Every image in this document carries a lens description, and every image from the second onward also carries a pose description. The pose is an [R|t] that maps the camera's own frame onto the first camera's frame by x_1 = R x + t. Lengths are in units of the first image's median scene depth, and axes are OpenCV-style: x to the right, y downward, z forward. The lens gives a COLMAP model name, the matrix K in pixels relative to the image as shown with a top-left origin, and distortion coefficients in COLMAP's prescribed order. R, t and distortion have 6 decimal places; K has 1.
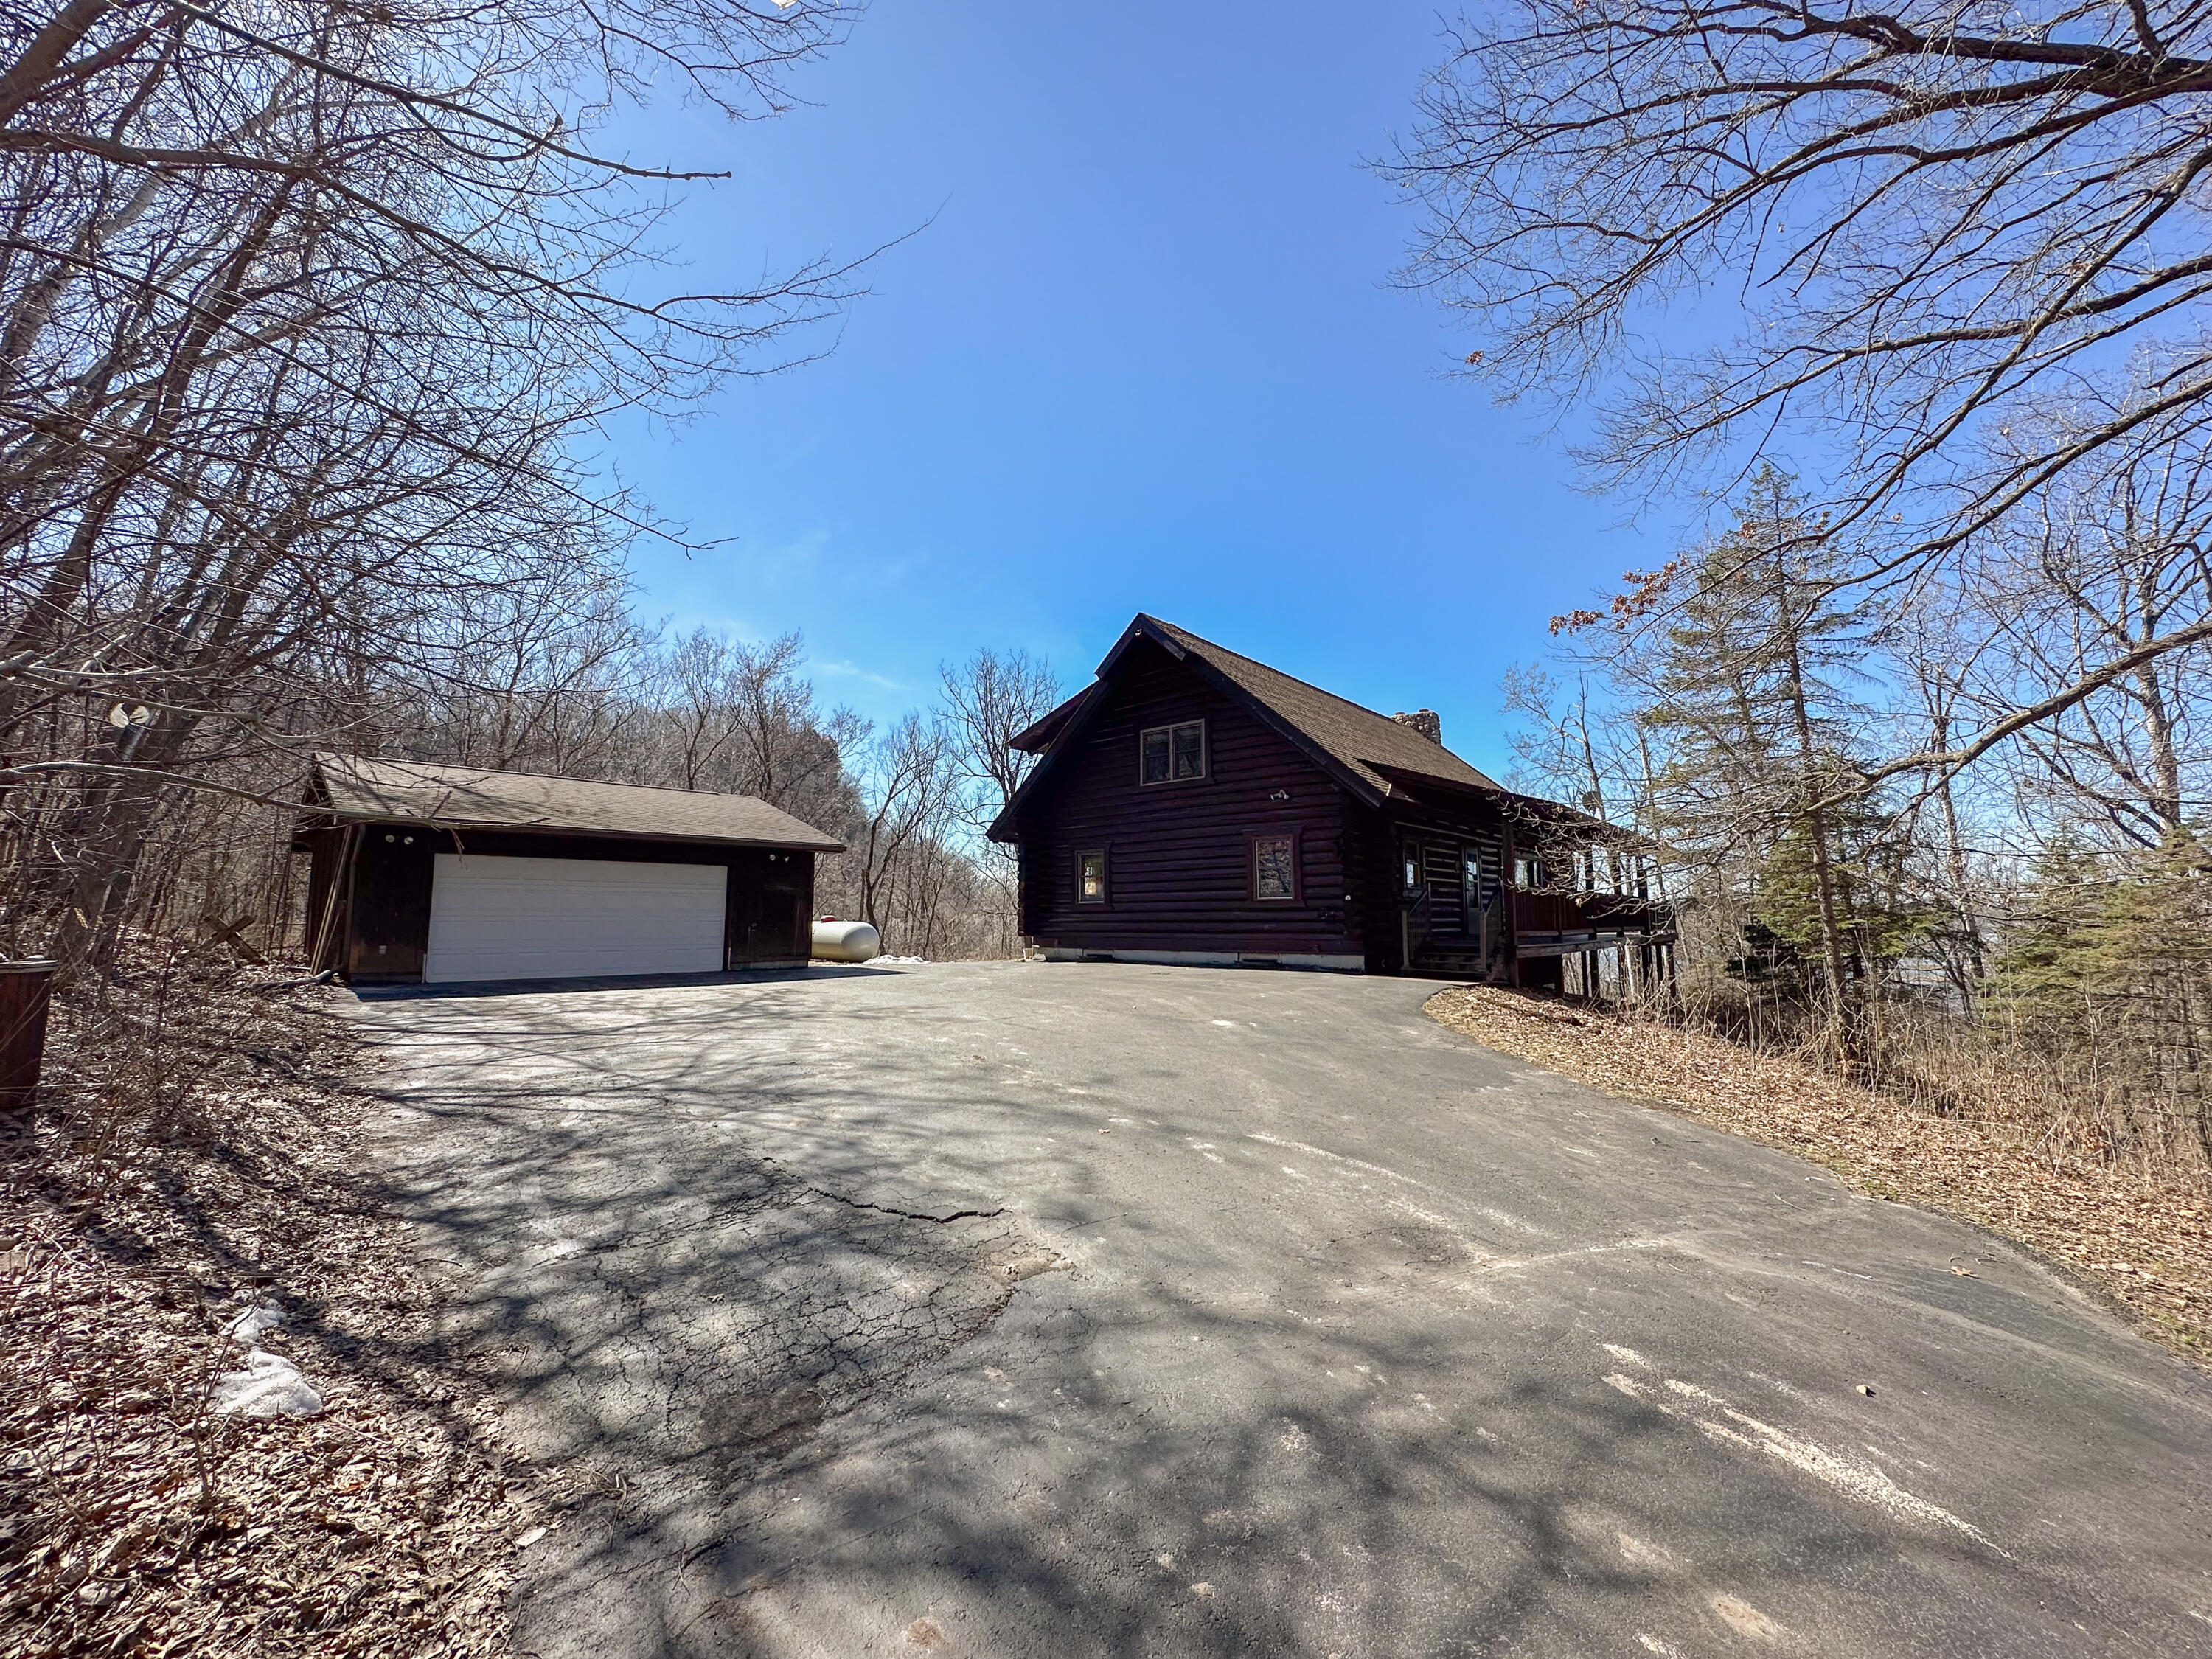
lens RADIAL K [[897.3, 0, 1101.9], [0, 897.3, 826.9], [0, 0, 1]] dist [-0.001337, 0.000032]
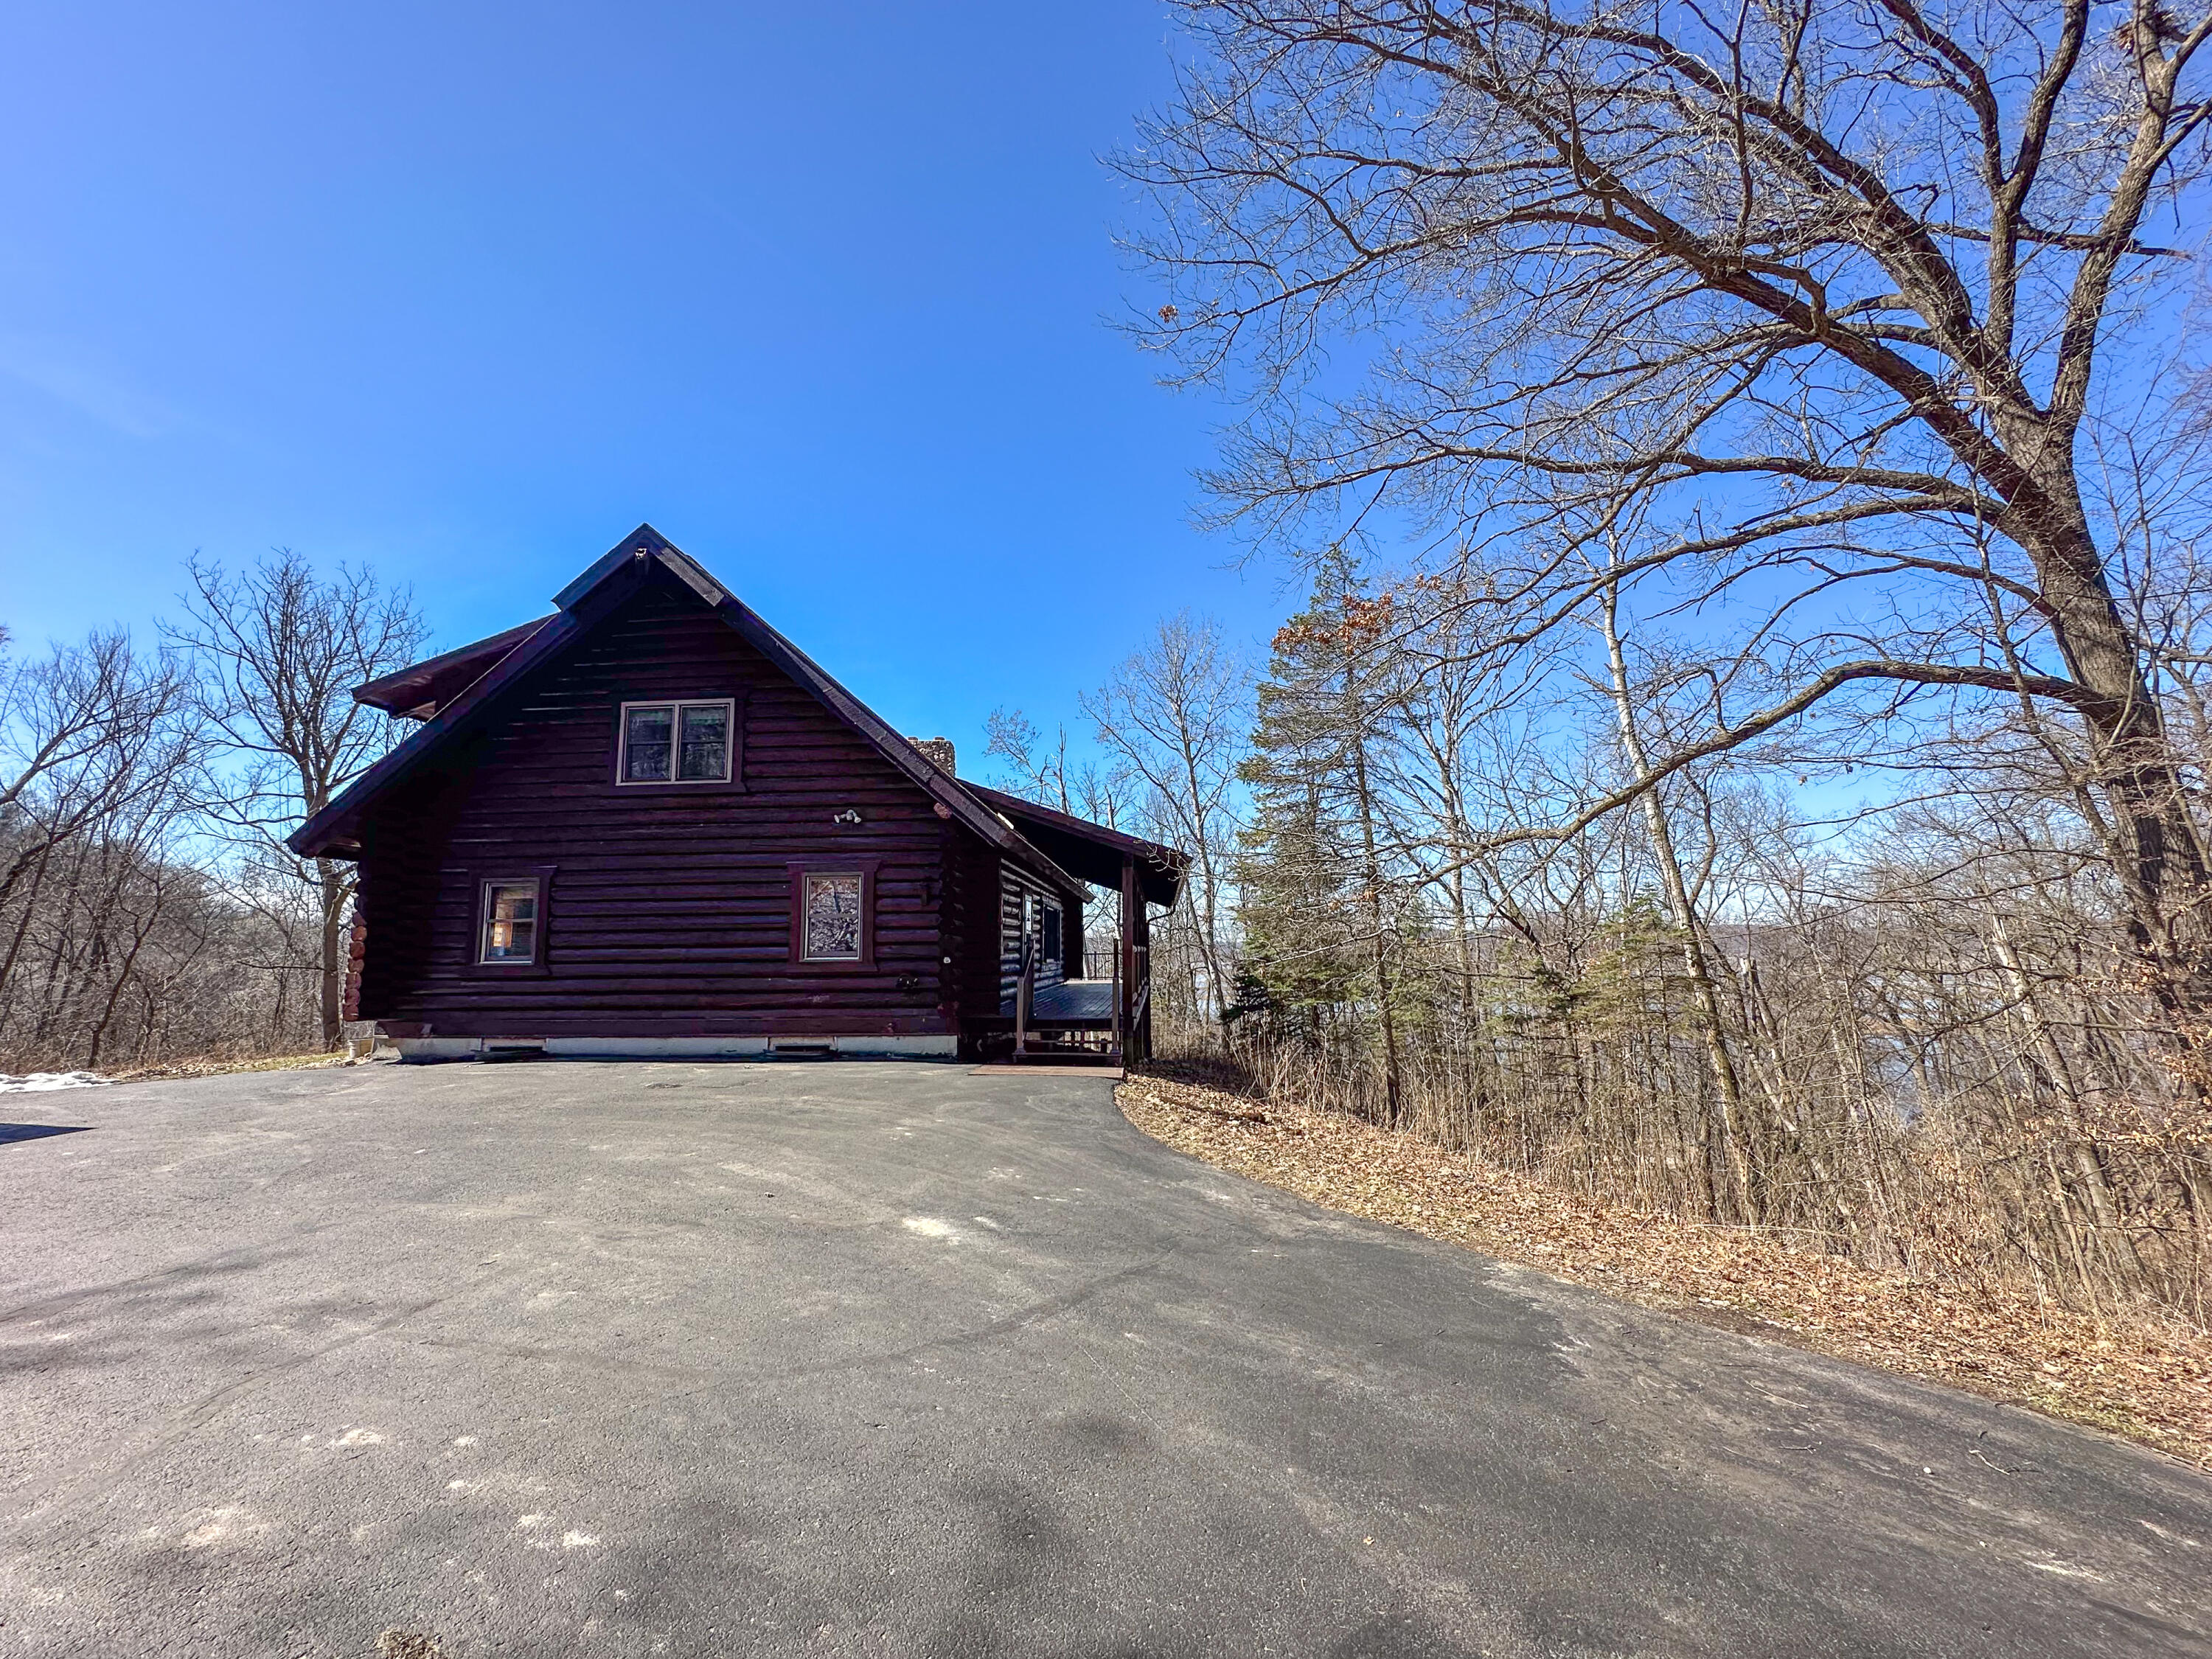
lens RADIAL K [[897.3, 0, 1107.2], [0, 897.3, 826.3], [0, 0, 1]] dist [-0.001337, 0.000032]
pose [[0.796581, 0.079909, 0.599227, -0.060880], [-0.056544, 0.996728, -0.057751, 0.002276], [-0.601881, 0.012121, 0.798493, 0.251626]]
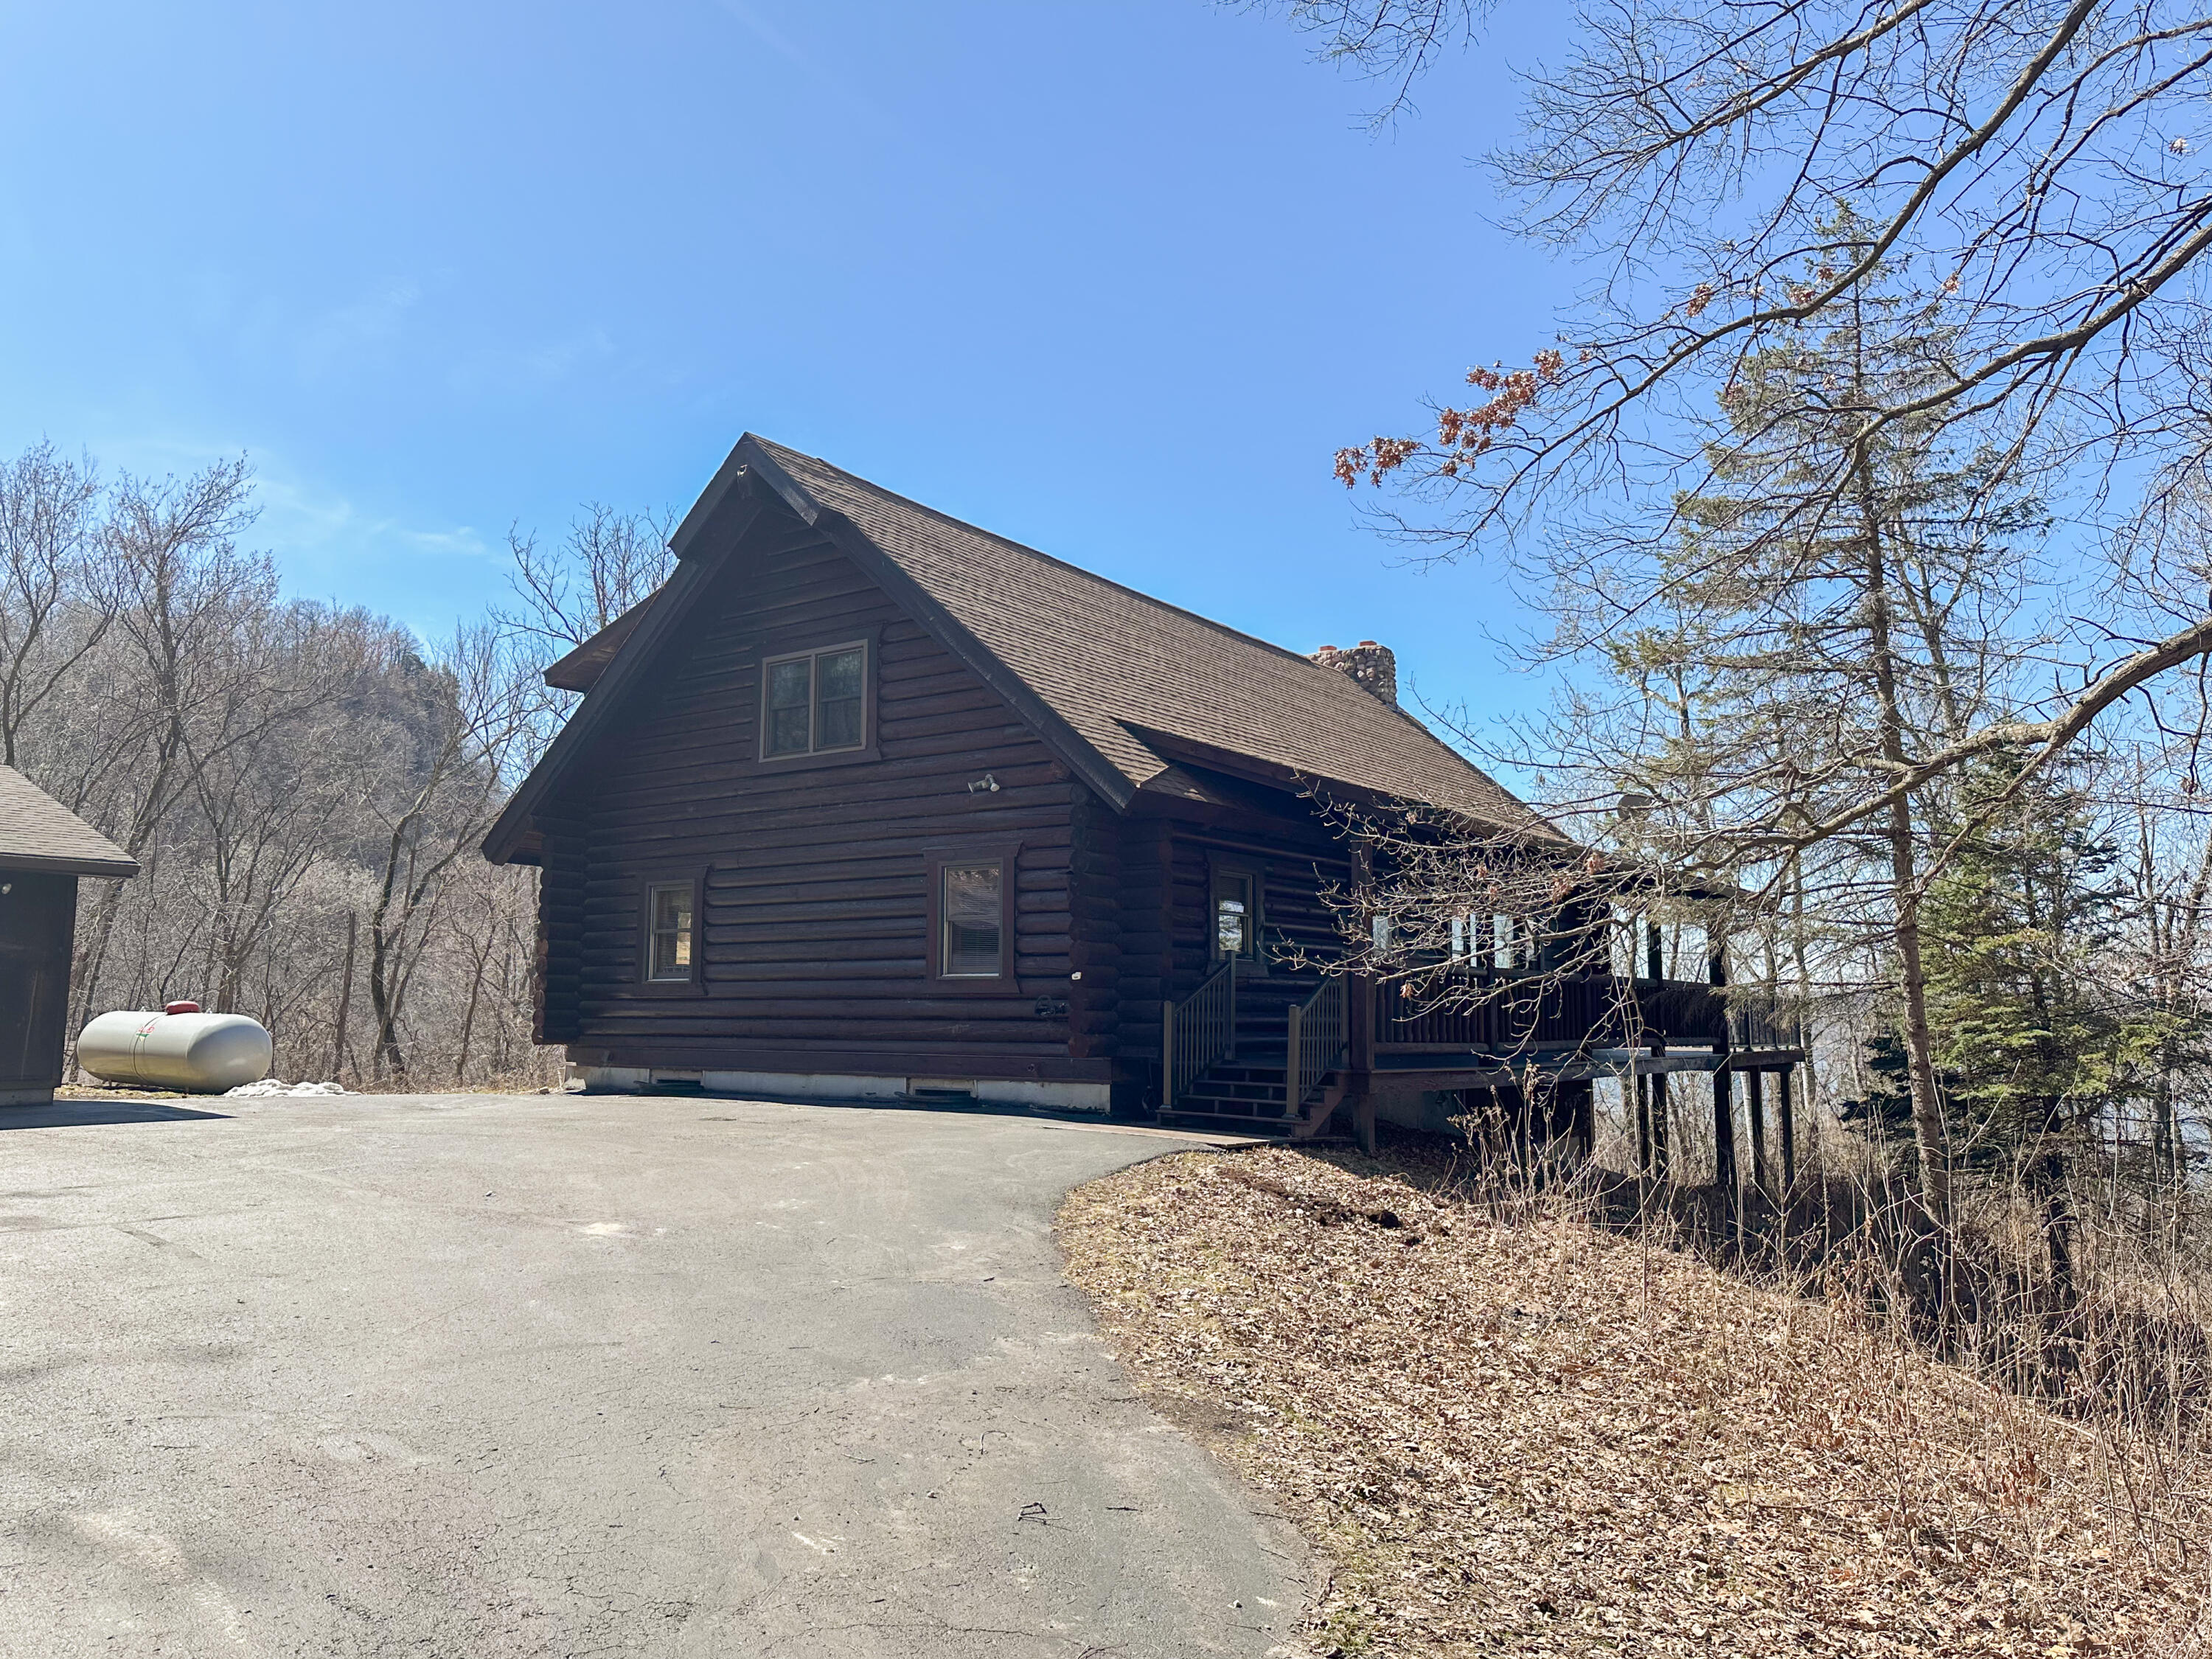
lens RADIAL K [[1572.8, 0, 1115.0], [0, 1572.8, 833.9], [0, 0, 1]] dist [0.046900, -0.020152]
pose [[0.995875, 0.020343, 0.088429, 0.167487], [-0.019545, 0.999760, -0.009880, 0.002177], [-0.088609, 0.008111, 0.996033, 0.050992]]
